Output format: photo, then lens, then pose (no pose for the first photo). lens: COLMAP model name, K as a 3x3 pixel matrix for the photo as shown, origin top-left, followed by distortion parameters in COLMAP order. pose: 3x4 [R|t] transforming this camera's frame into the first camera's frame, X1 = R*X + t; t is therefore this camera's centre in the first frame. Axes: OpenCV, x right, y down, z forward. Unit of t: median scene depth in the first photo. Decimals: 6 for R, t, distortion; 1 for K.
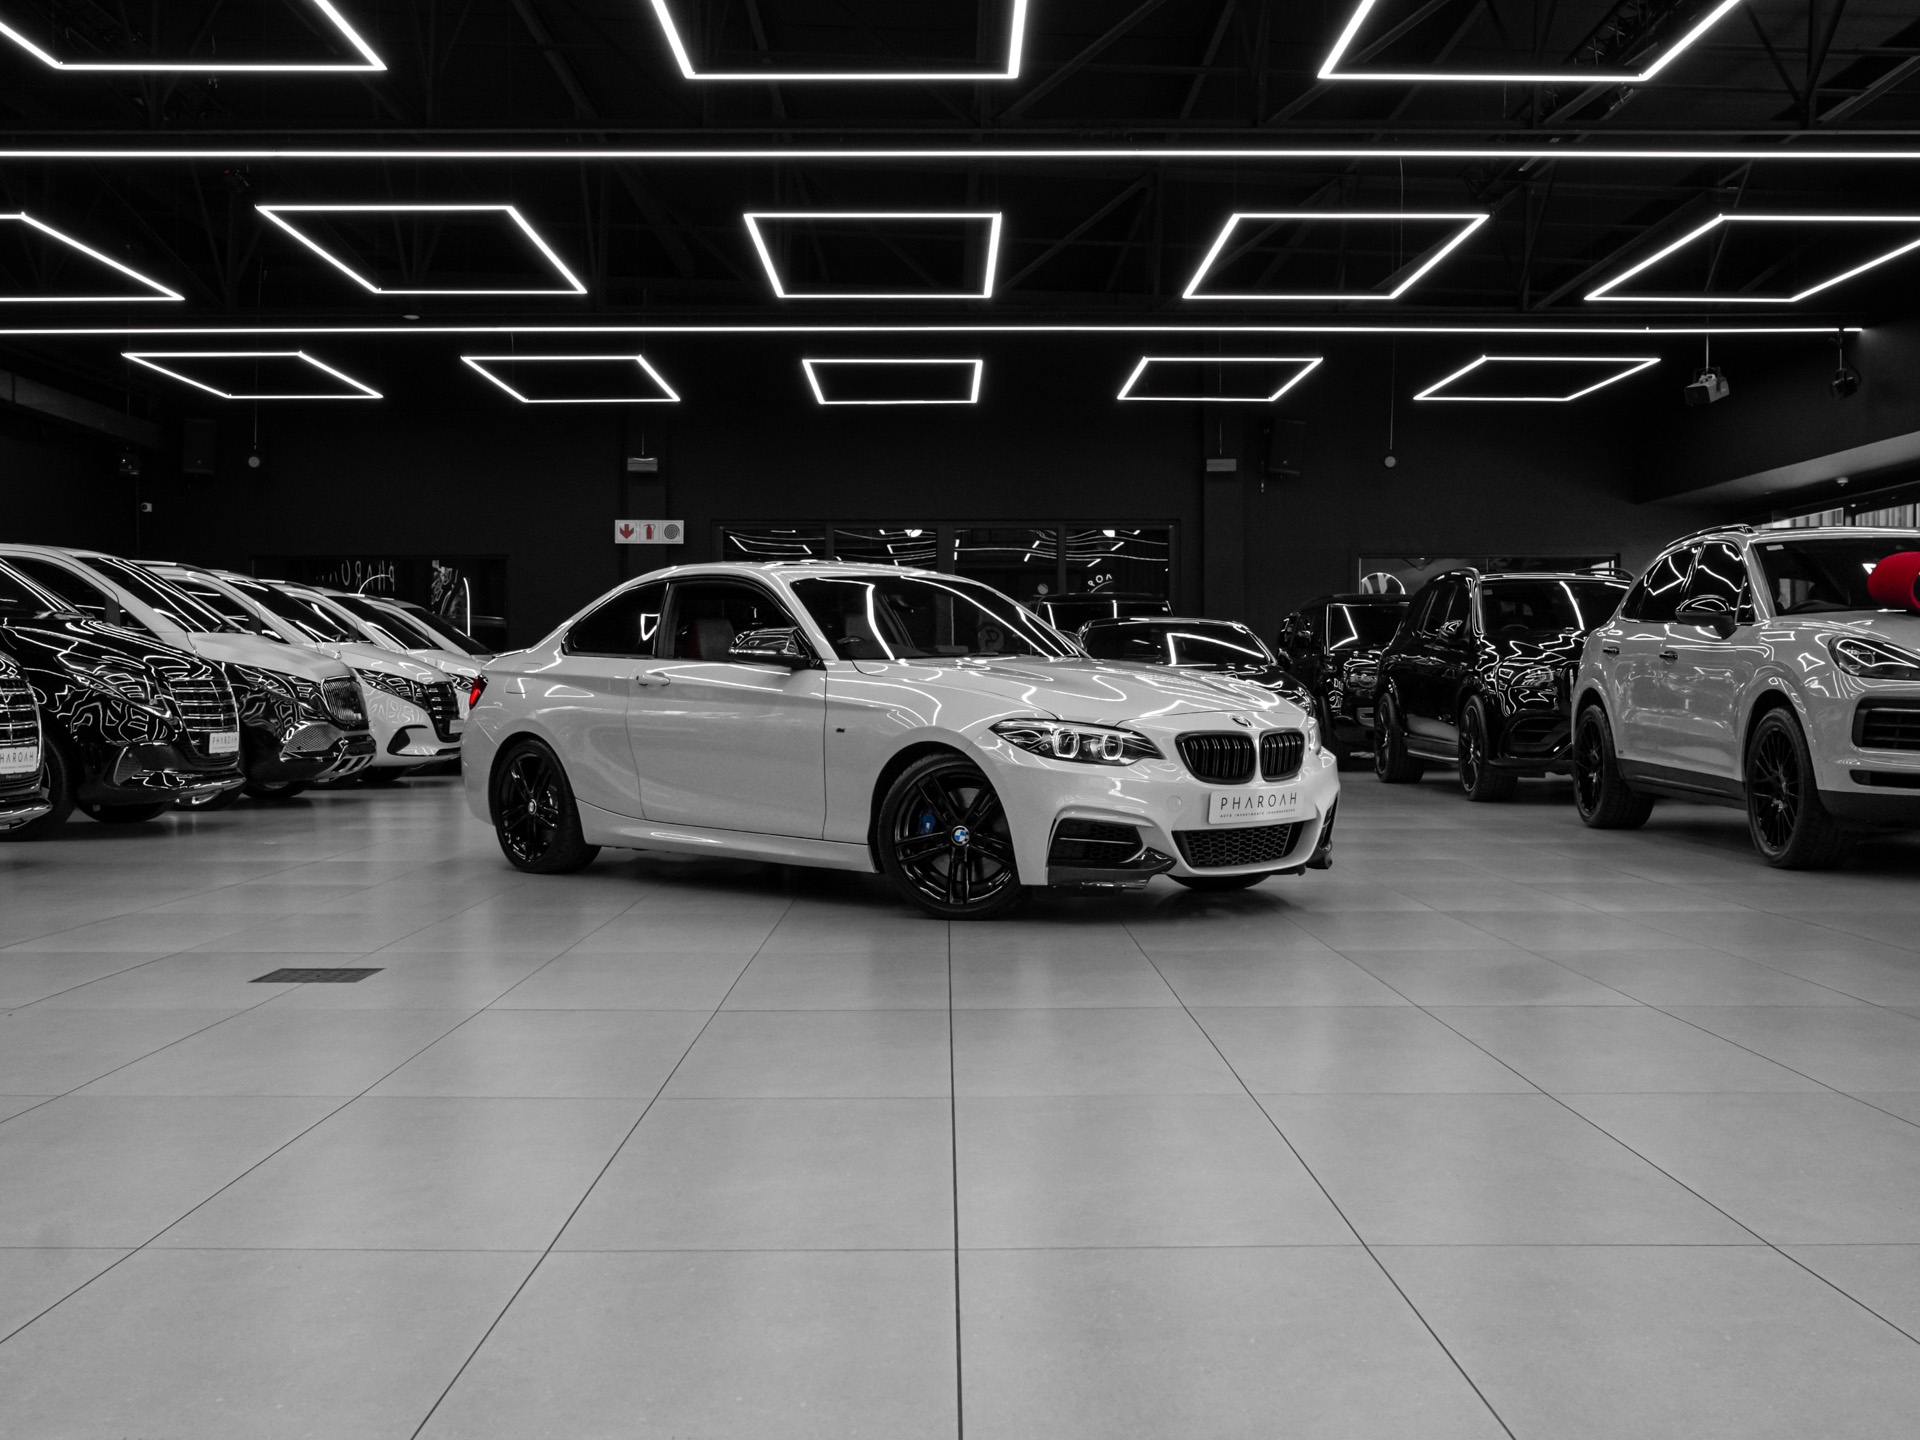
lens RADIAL K [[2020.0, 0, 960.0], [0, 2020.0, 720.0], [0, 0, 1]] dist [0.001909, 0.002936]
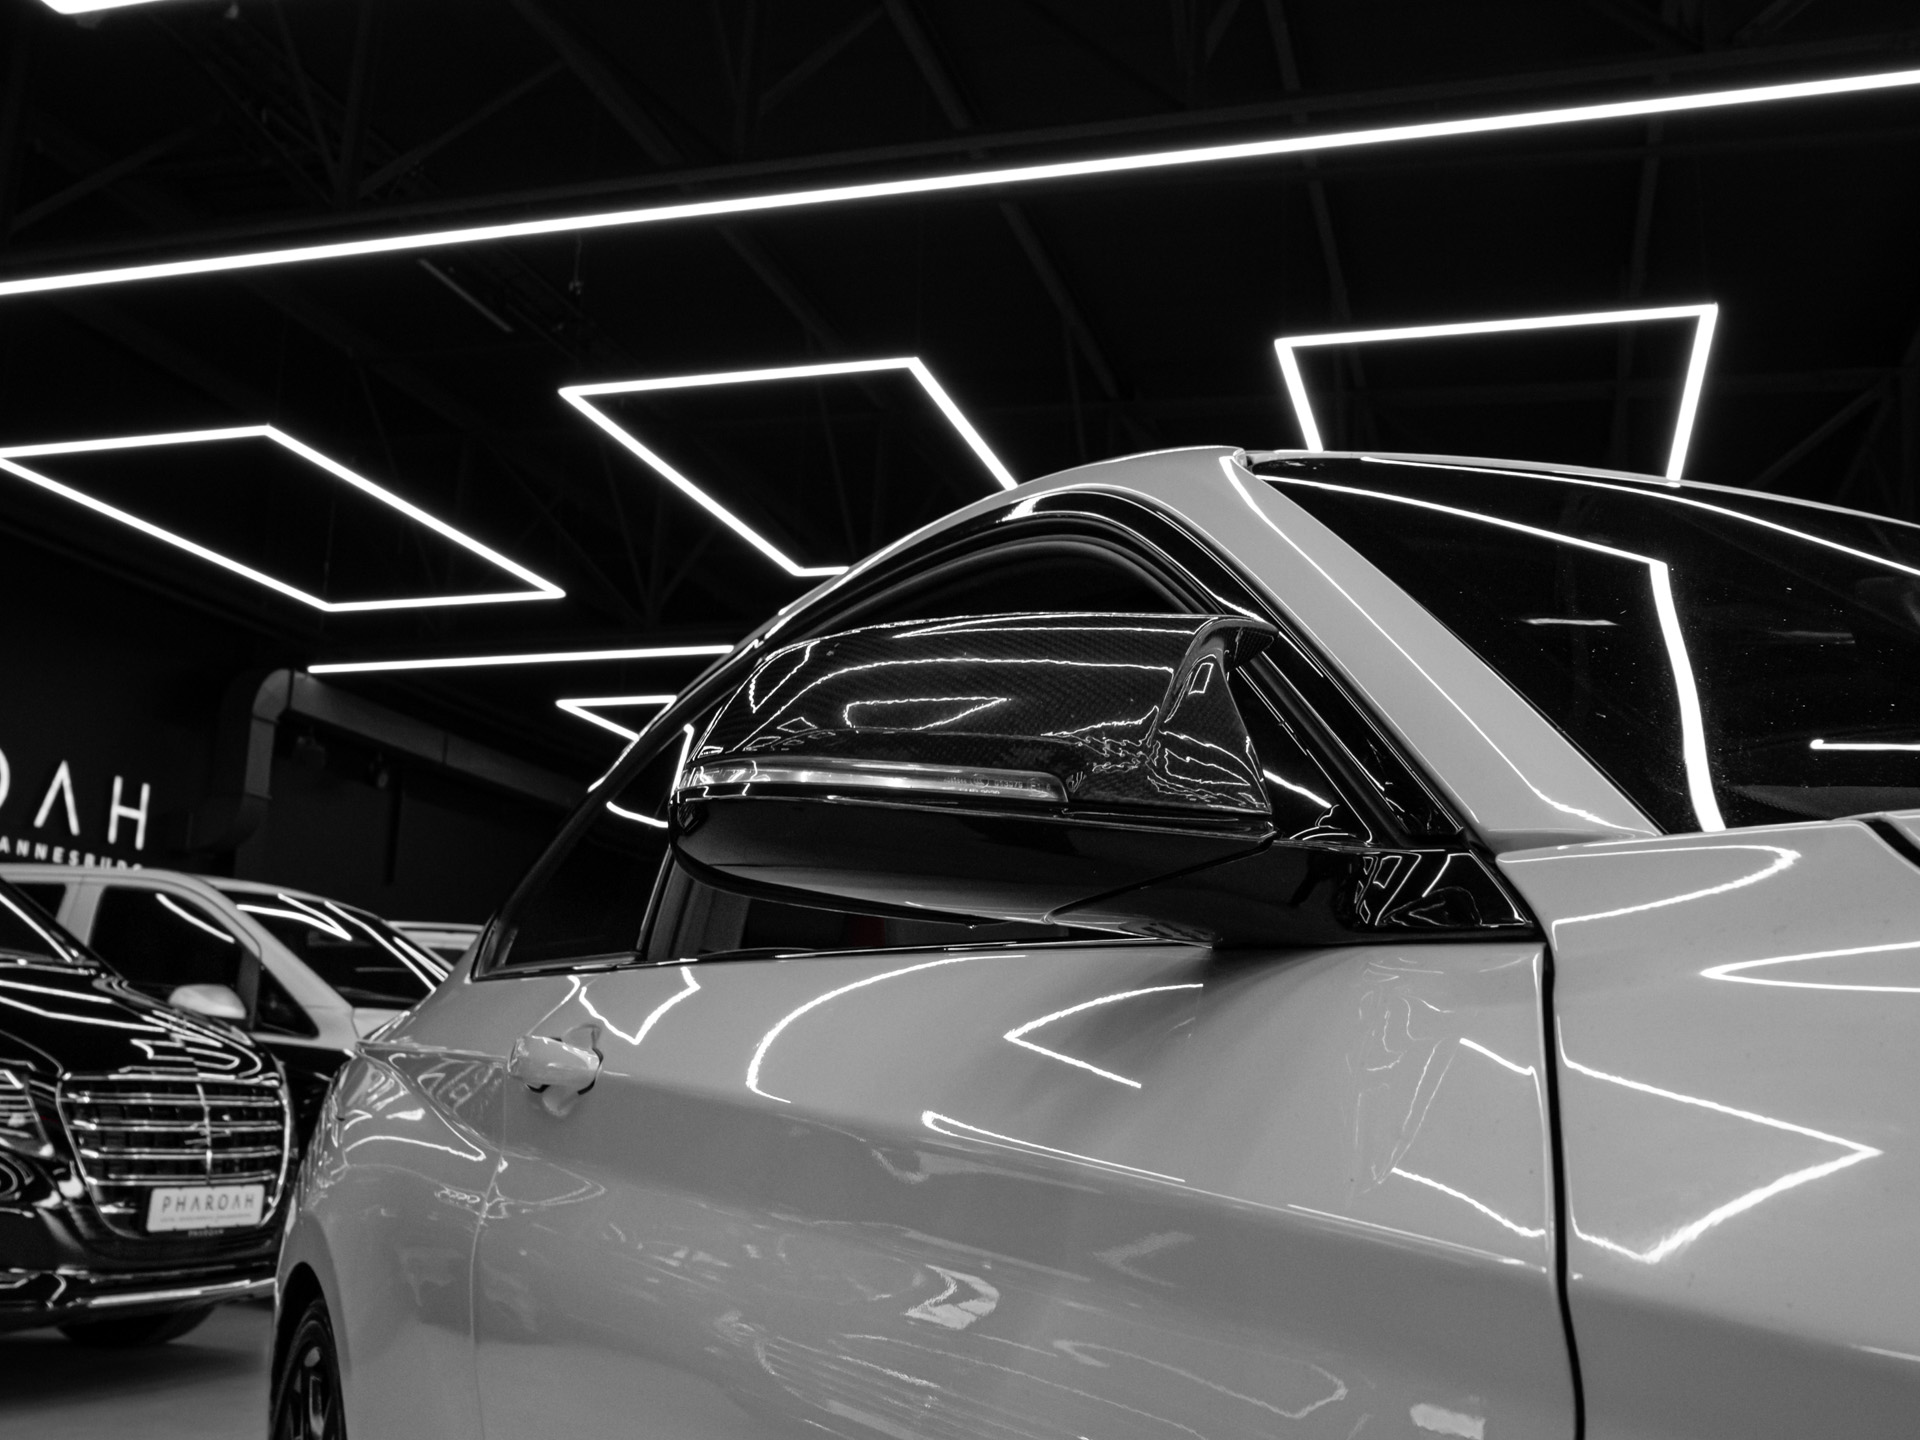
lens RADIAL K [[2024.0, 0, 960.0], [0, 2024.0, 720.0], [0, 0, 1]] dist [-0.009234, -0.008967]
pose [[0.959643, -0.033260, -0.279248, -0.030242], [-0.026342, 0.977985, -0.207007, -0.006297], [0.279985, 0.206009, 0.937640, 0.415255]]
